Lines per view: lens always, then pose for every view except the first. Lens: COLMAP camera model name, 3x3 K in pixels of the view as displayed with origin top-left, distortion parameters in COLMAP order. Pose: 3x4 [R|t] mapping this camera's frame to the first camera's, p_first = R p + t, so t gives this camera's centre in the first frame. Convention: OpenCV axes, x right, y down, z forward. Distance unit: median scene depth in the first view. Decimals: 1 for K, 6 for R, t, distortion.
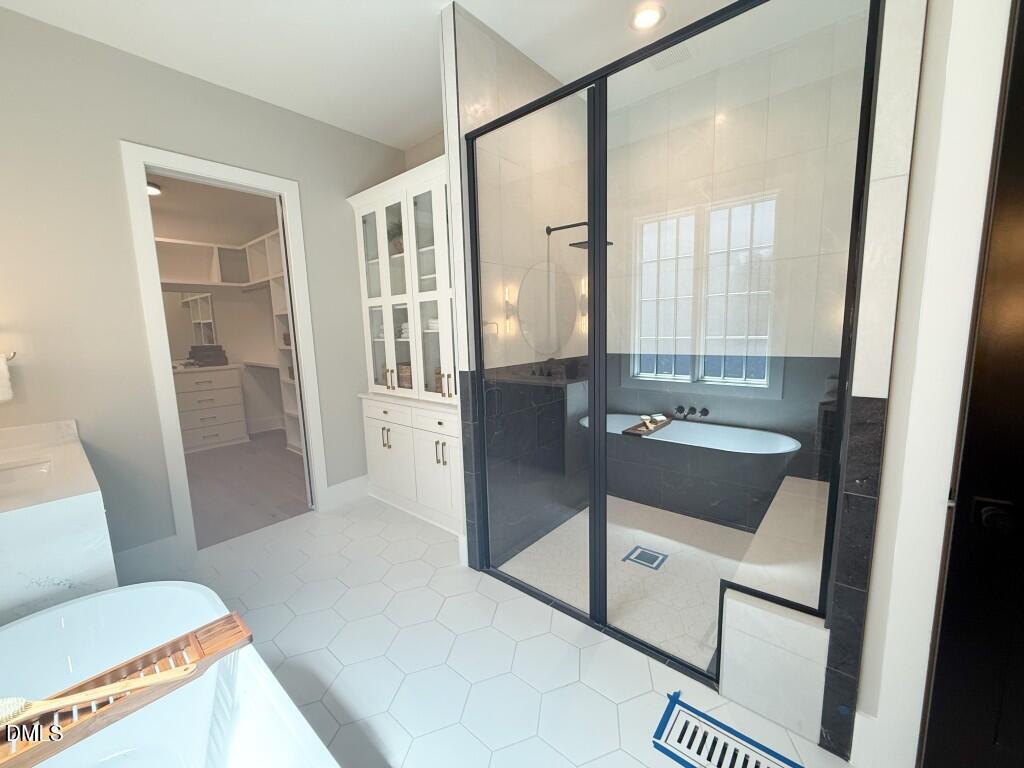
lens RADIAL K [[409.1, 0, 508.6], [0, 409.1, 385.5], [0, 0, 1]] dist [-0.001767, -0.000063]
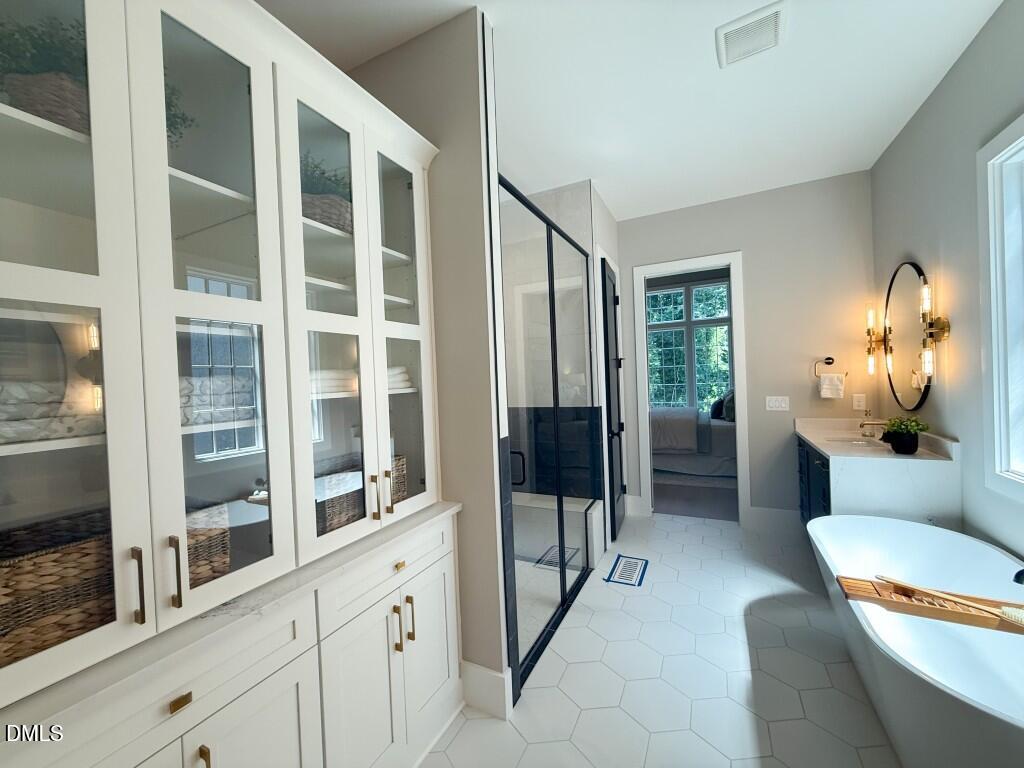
lens RADIAL K [[409.1, 0, 508.6], [0, 409.1, 385.5], [0, 0, 1]] dist [-0.001767, -0.000063]
pose [[-0.237438, 0.008074, 0.971369, -0.721418], [0.173949, 0.984156, 0.034340, -0.132117], [-0.955701, 0.177123, -0.235081, 0.956745]]
